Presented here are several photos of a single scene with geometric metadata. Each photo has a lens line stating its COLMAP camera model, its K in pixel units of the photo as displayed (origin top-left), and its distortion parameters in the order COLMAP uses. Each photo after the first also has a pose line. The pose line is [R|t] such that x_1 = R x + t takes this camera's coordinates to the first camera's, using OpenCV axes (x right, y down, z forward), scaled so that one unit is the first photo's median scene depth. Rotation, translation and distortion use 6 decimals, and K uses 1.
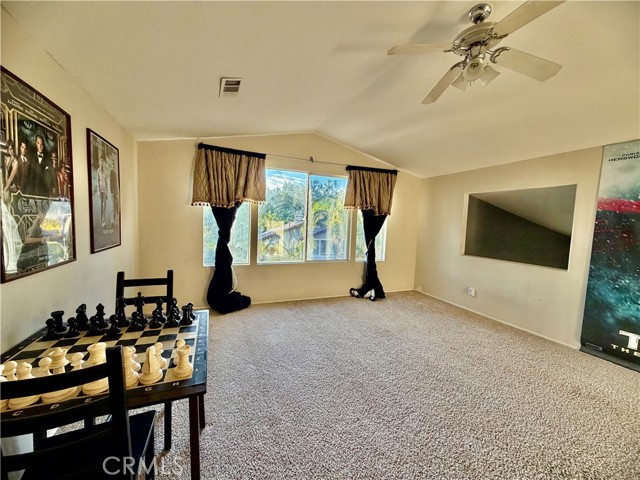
lens RADIAL K [[255.8, 0, 320.0], [0, 255.8, 240.0], [0, 0, 1]] dist [-0.000912, -0.000021]
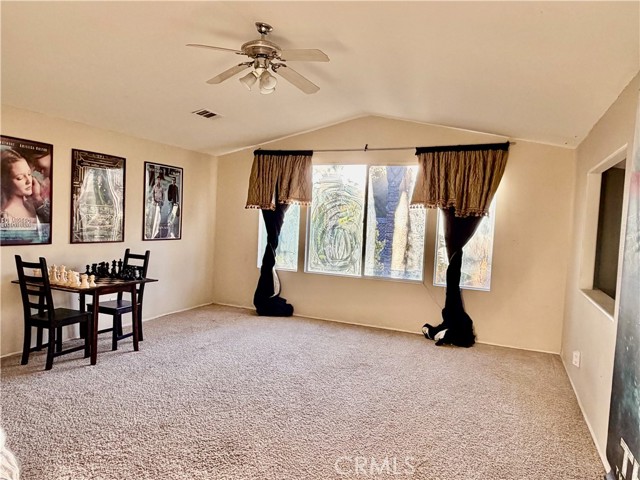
lens RADIAL K [[431.1, 0, 320.0], [0, 431.1, 240.0], [0, 0, 1]] dist [0.000717, 0.000152]
pose [[0.685507, 0.027793, -0.727535, 0.911380], [-0.073852, 0.996771, -0.031508, 0.027913], [0.724311, 0.075329, 0.685346, -0.007501]]
